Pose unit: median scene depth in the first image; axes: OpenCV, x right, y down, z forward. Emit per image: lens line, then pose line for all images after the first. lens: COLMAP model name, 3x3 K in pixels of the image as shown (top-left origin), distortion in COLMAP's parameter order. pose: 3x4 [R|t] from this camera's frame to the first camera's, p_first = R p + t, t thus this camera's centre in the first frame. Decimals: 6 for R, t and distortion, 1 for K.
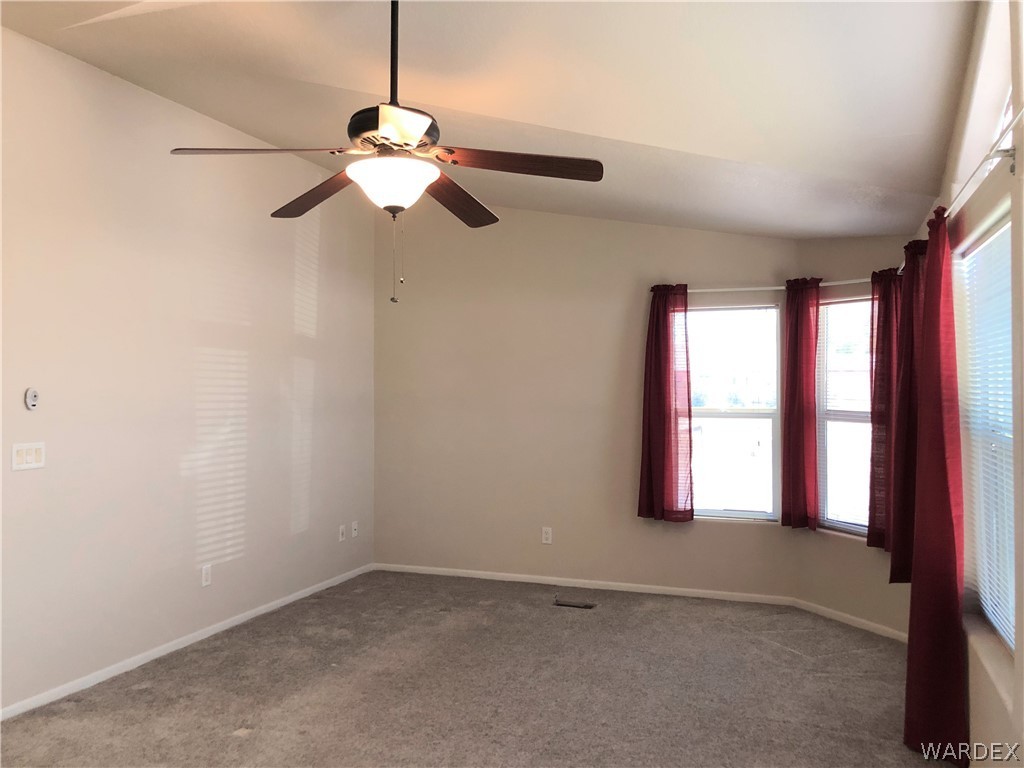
lens RADIAL K [[837.9, 0, 508.9], [0, 837.9, 376.3], [0, 0, 1]] dist [0.027538, -0.030543]
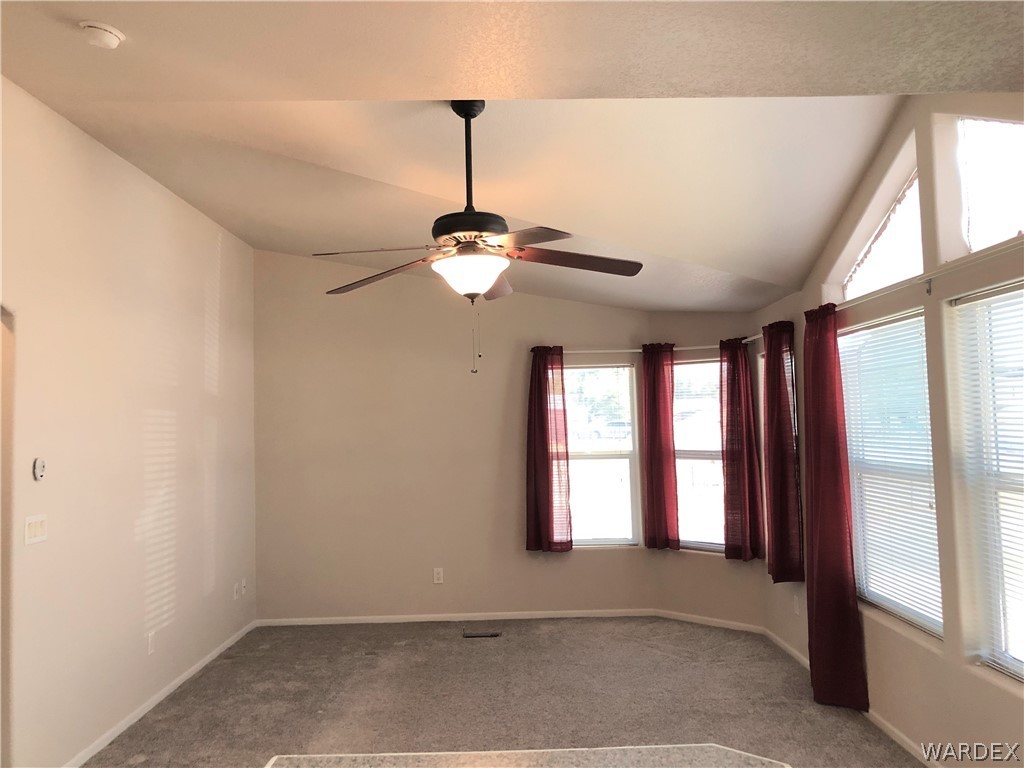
lens RADIAL K [[837.9, 0, 511.4], [0, 837.9, 375.1], [0, 0, 1]] dist [0.027538, -0.030543]
pose [[0.937157, -0.003689, 0.348887, -0.285422], [0.021919, 0.998592, -0.048317, -0.016094], [-0.348218, 0.052928, 0.935918, -0.069201]]
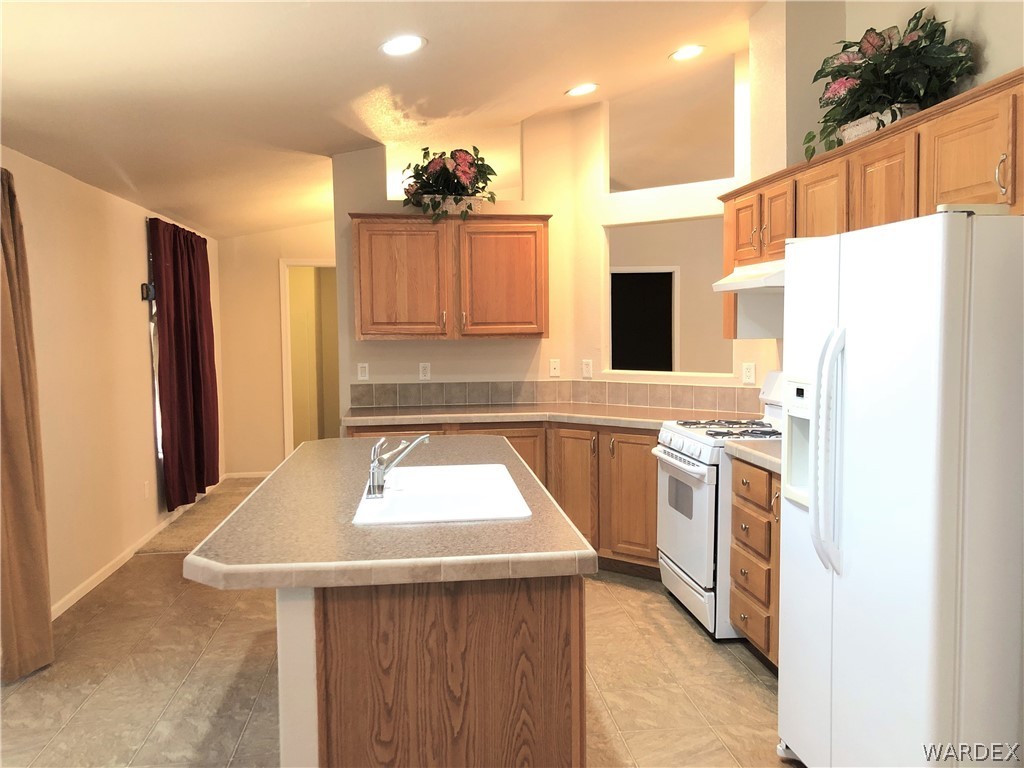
lens RADIAL K [[837.9, 0, 507.3], [0, 837.9, 371.3], [0, 0, 1]] dist [0.027538, -0.030543]
pose [[-0.893662, 0.032279, -0.447578, -0.066768], [0.016593, 0.999104, 0.038923, 0.009438], [0.448433, 0.027357, -0.893398, 0.551757]]
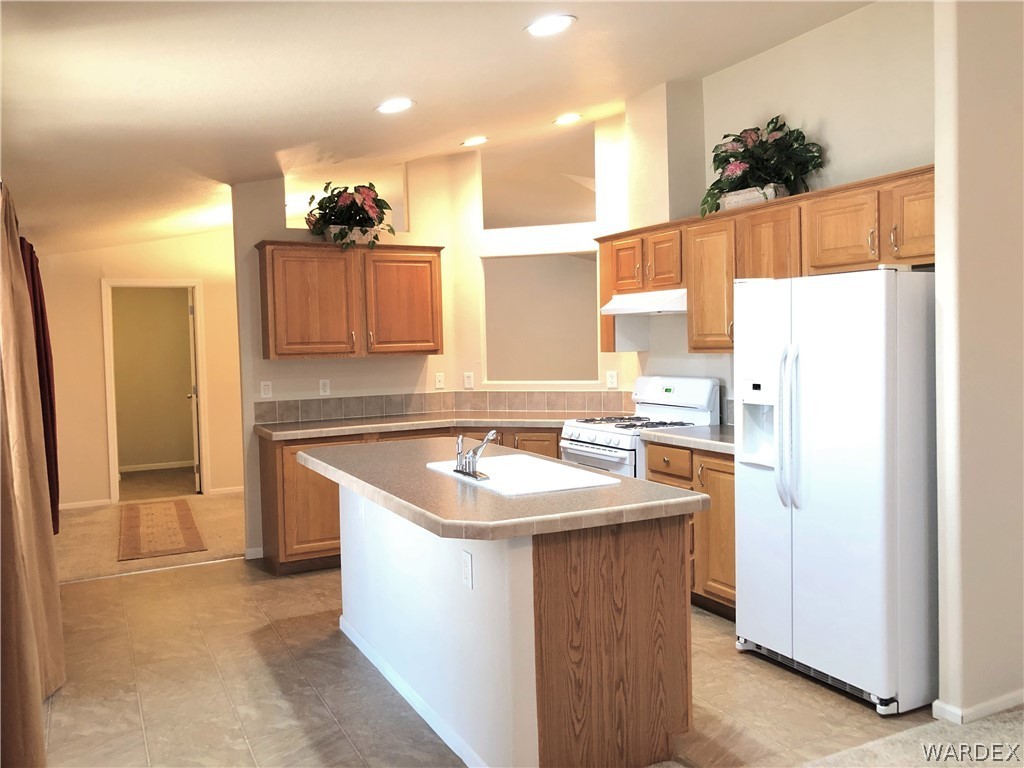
lens RADIAL K [[837.9, 0, 504.4], [0, 837.9, 370.7], [0, 0, 1]] dist [0.027538, -0.030543]
pose [[-0.683299, 0.043060, -0.728868, 0.216590], [0.034388, 0.999050, 0.026783, 0.004138], [0.729328, -0.006763, -0.684131, 0.518284]]
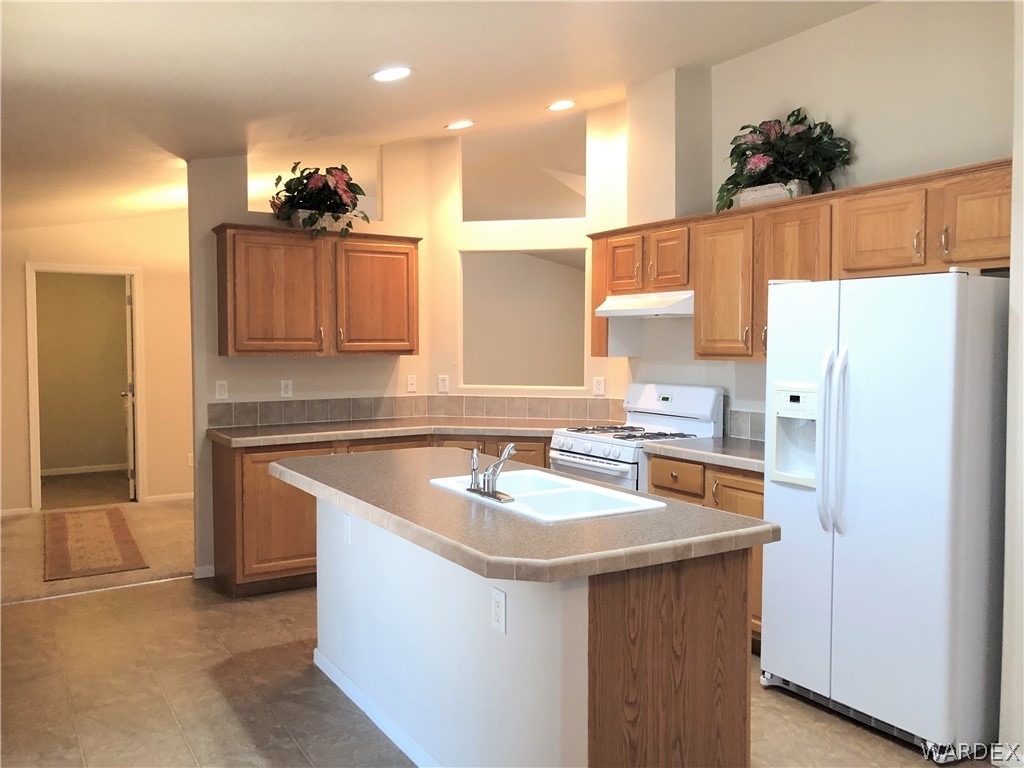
lens RADIAL K [[837.9, 0, 512.6], [0, 837.9, 374.7], [0, 0, 1]] dist [0.027538, -0.030543]
pose [[-0.615573, 0.030900, -0.787474, 0.196609], [0.011012, 0.999471, 0.030610, 0.003342], [0.788003, 0.010171, -0.615588, 0.416192]]
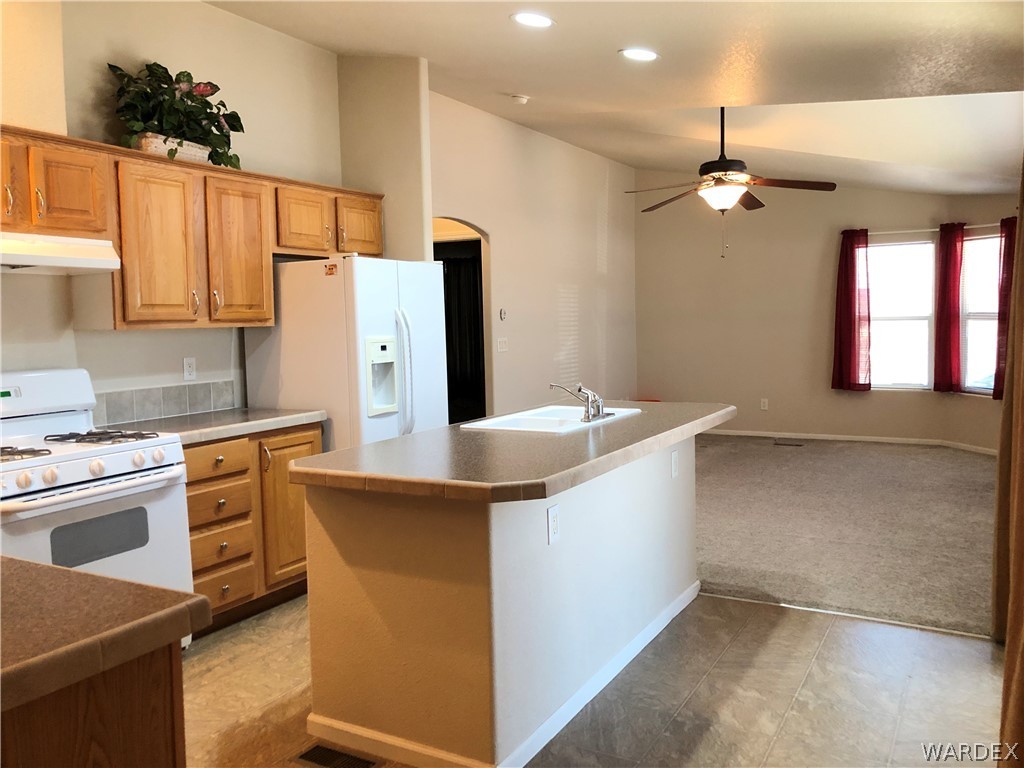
lens RADIAL K [[837.9, 0, 517.9], [0, 837.9, 376.1], [0, 0, 1]] dist [0.027538, -0.030543]
pose [[0.987723, -0.013306, -0.155645, -0.177742], [0.026772, 0.996043, 0.084743, 0.004833], [0.153902, -0.087869, 0.984171, -0.600867]]
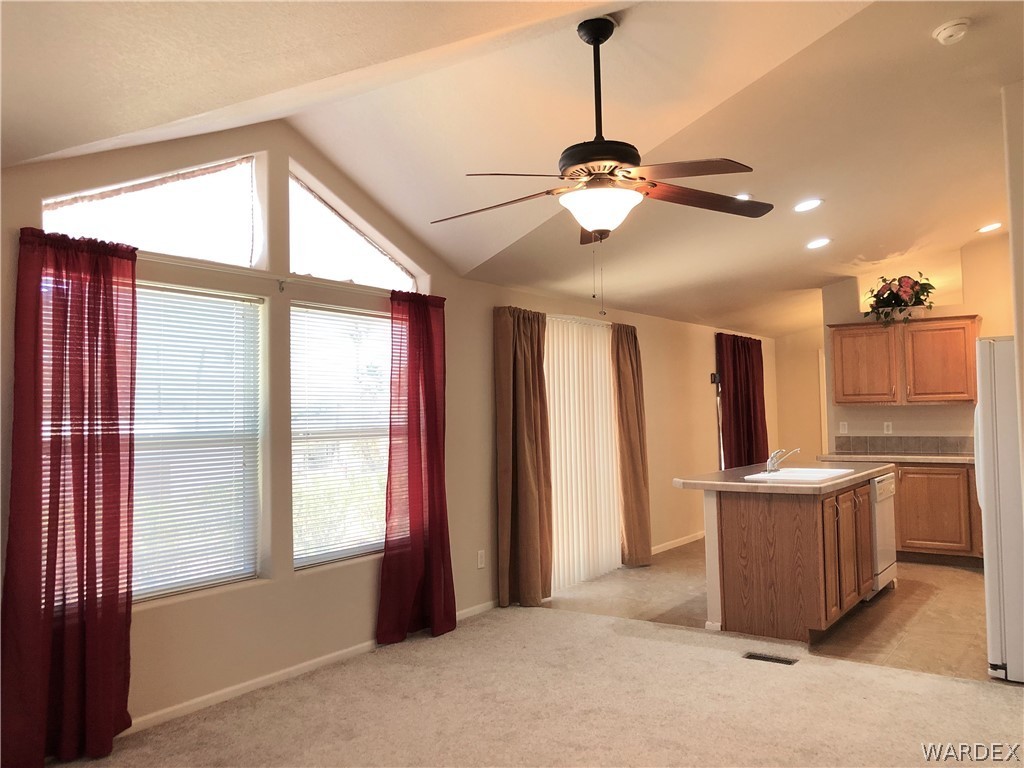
lens RADIAL K [[837.9, 0, 513.1], [0, 837.9, 378.2], [0, 0, 1]] dist [0.027538, -0.030543]
pose [[-0.968878, 0.027476, 0.246008, -0.167052], [0.014620, 0.998438, -0.053933, 0.031131], [-0.247105, -0.048657, -0.967766, 1.205685]]
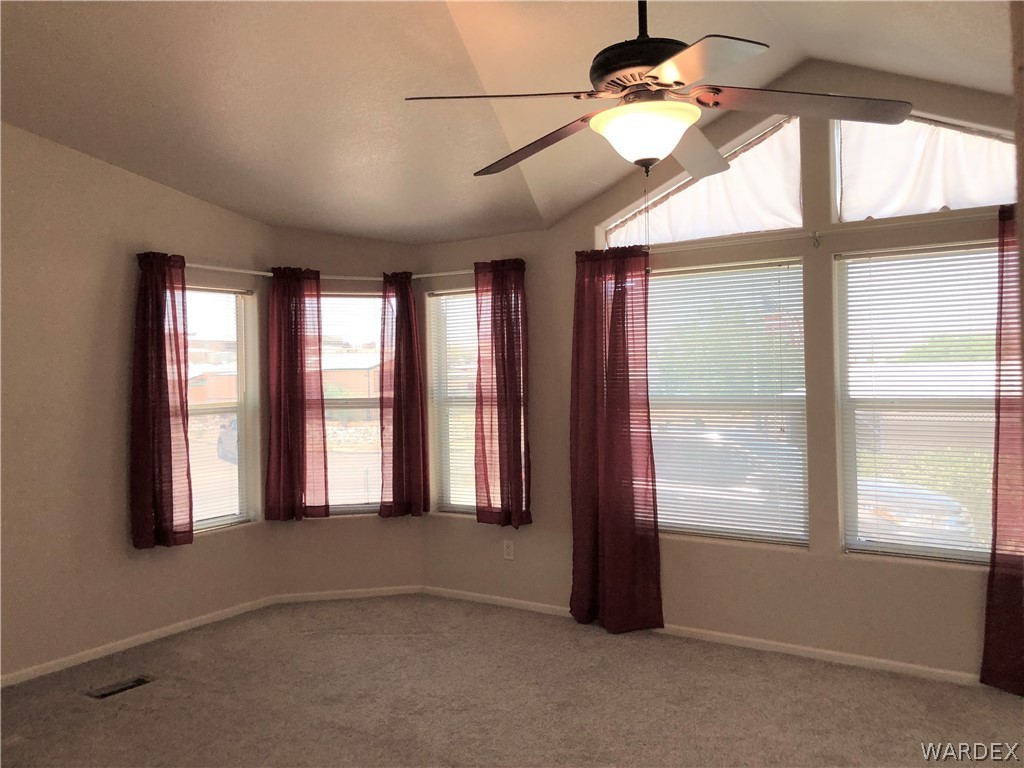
lens RADIAL K [[837.9, 0, 509.3], [0, 837.9, 376.8], [0, 0, 1]] dist [0.027538, -0.030543]
pose [[0.244861, -0.014346, 0.969452, -0.567273], [0.010535, 0.999871, 0.012135, 0.002836], [-0.969501, 0.007242, 0.244980, 0.531219]]
